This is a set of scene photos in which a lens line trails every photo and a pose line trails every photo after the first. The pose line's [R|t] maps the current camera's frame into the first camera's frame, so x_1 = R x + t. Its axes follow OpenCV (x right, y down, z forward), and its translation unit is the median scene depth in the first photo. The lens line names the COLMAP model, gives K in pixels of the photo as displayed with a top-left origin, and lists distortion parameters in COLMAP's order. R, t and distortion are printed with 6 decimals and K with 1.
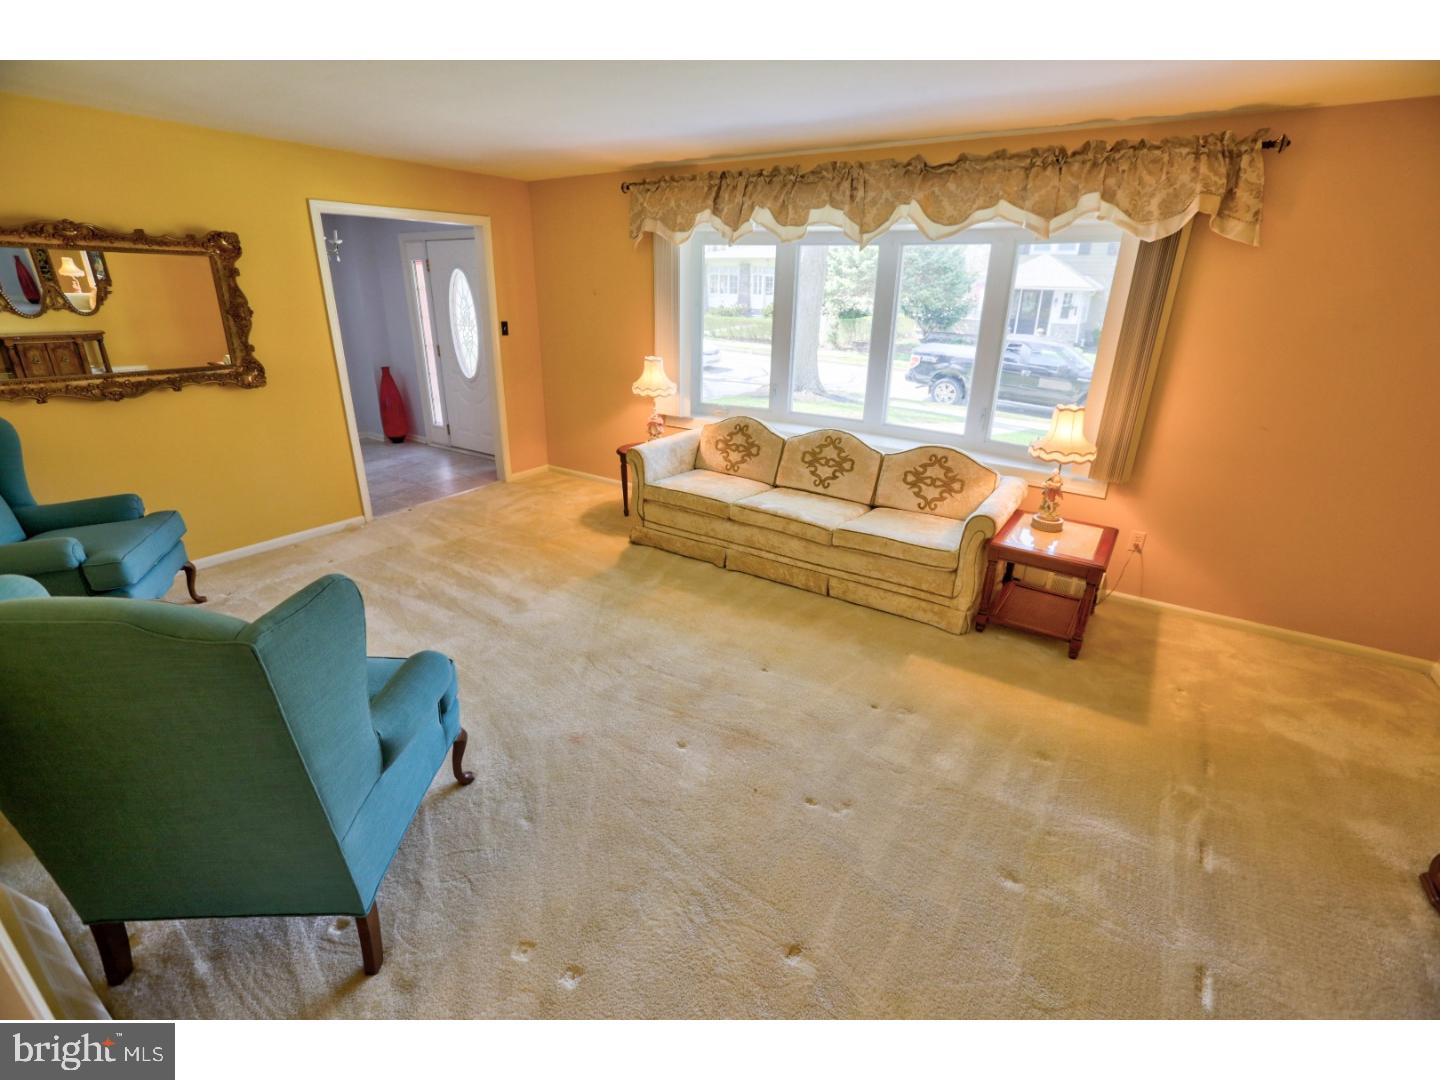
lens RADIAL K [[645.2, 0, 712.5], [0, 645.2, 535.1], [0, 0, 1]] dist [-0.018099, 0.001510]
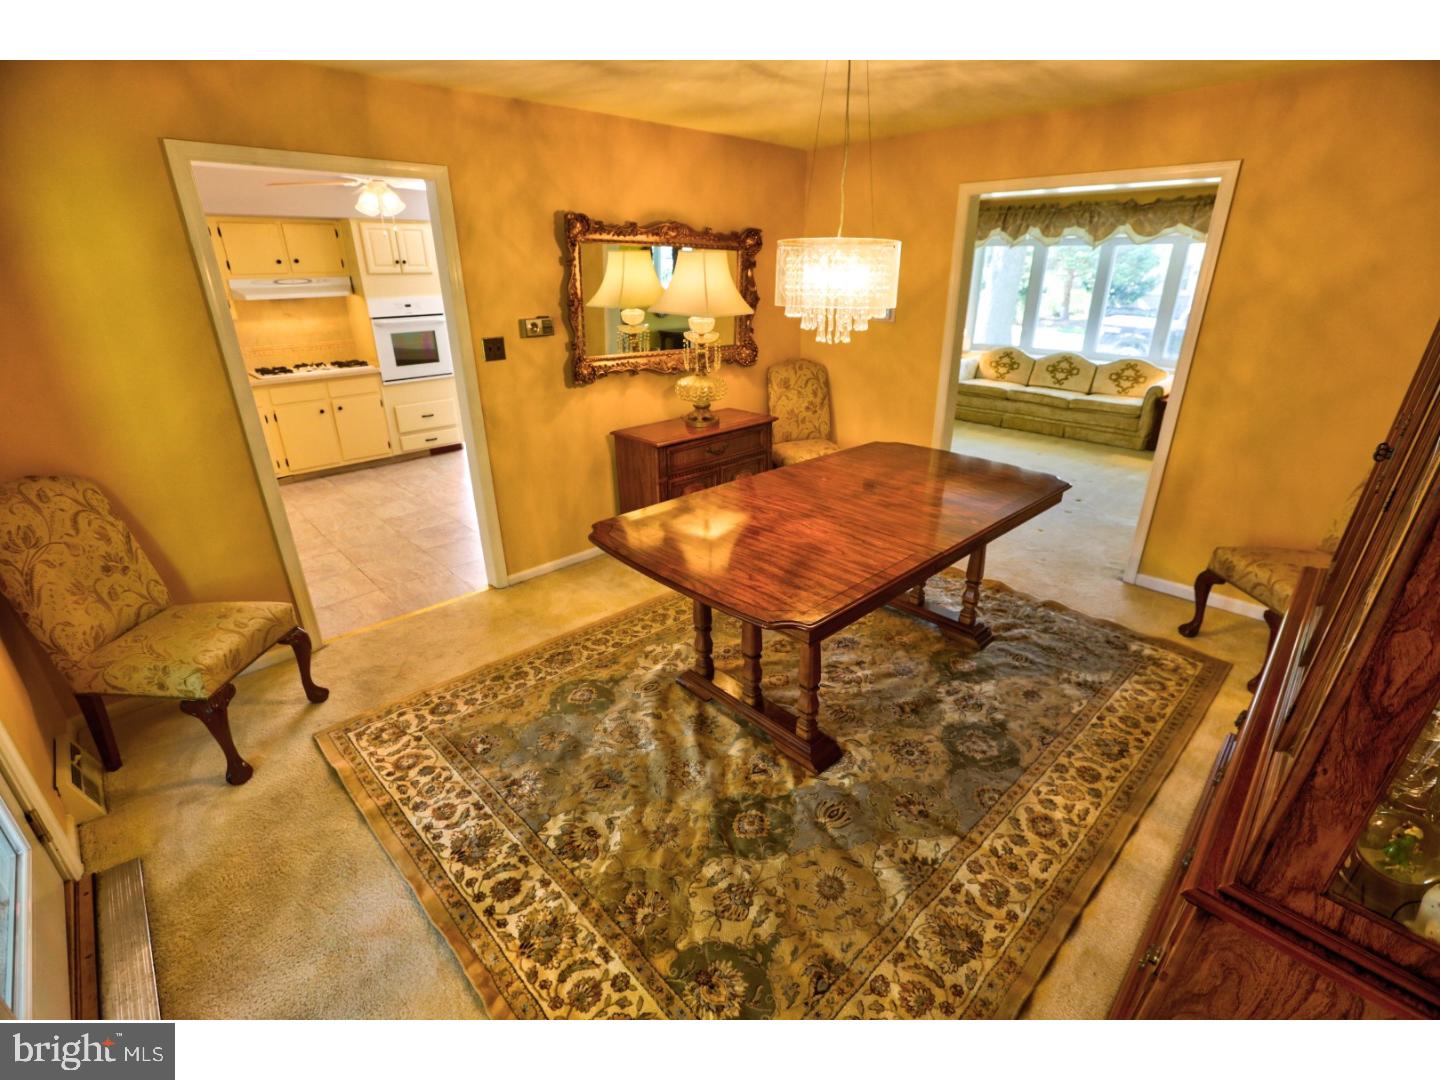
lens RADIAL K [[645.2, 0, 723.6], [0, 645.2, 546.9], [0, 0, 1]] dist [-0.018099, 0.001510]
pose [[0.981016, 0.055648, -0.185769, -0.405762], [-0.048939, 0.997980, 0.040513, 0.366817], [0.187648, -0.030652, 0.981758, -0.982761]]
